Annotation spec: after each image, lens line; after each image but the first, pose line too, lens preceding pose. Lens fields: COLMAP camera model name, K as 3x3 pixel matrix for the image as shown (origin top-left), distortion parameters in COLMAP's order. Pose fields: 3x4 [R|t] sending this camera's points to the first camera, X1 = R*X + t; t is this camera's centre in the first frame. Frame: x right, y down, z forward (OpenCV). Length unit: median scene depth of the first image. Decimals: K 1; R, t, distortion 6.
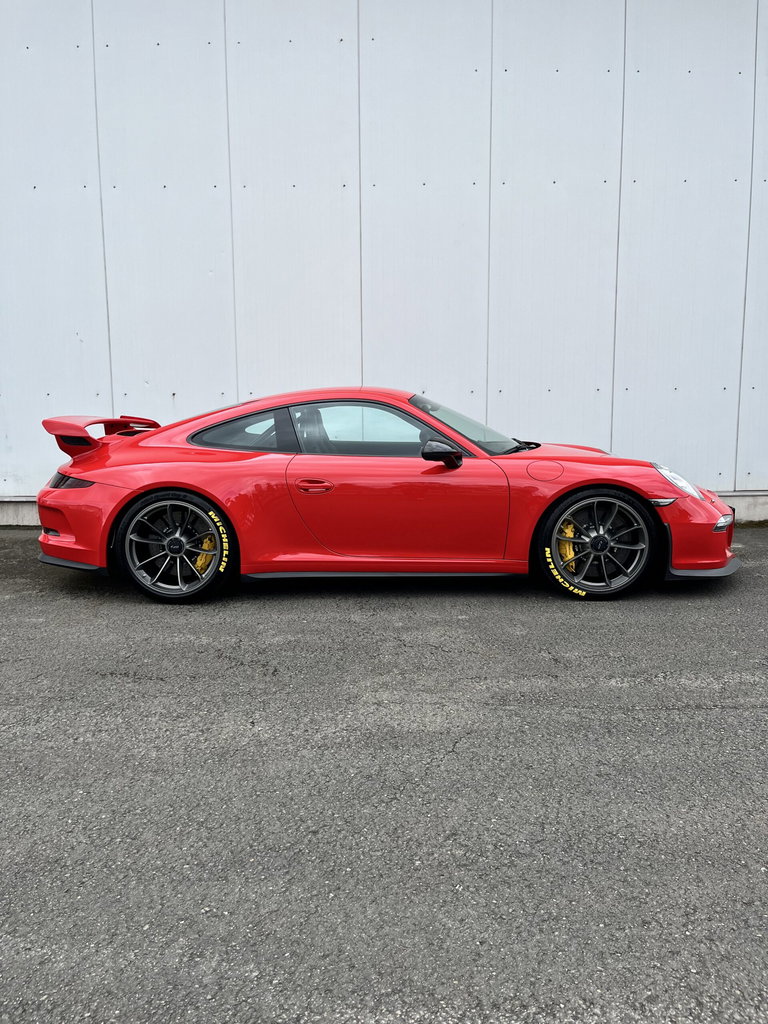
lens RADIAL K [[762.4, 0, 384.0], [0, 762.4, 512.0], [0, 0, 1]] dist [0.091050, -0.129893]
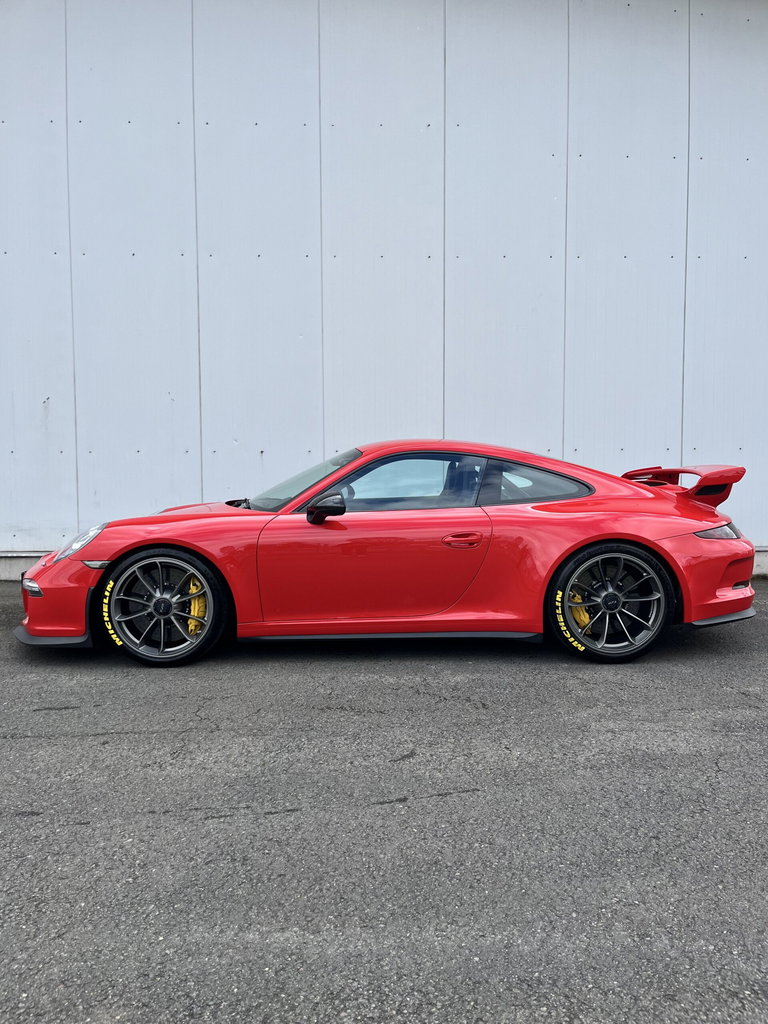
lens RADIAL K [[772.6, 0, 384.0], [0, 772.6, 512.0], [0, 0, 1]] dist [0.040391, 0.004572]
pose [[0.998874, 0.002734, 0.047371, -0.315523], [0.001079, 0.996771, -0.080287, 0.027480], [-0.047438, 0.080247, 0.995646, -0.071047]]
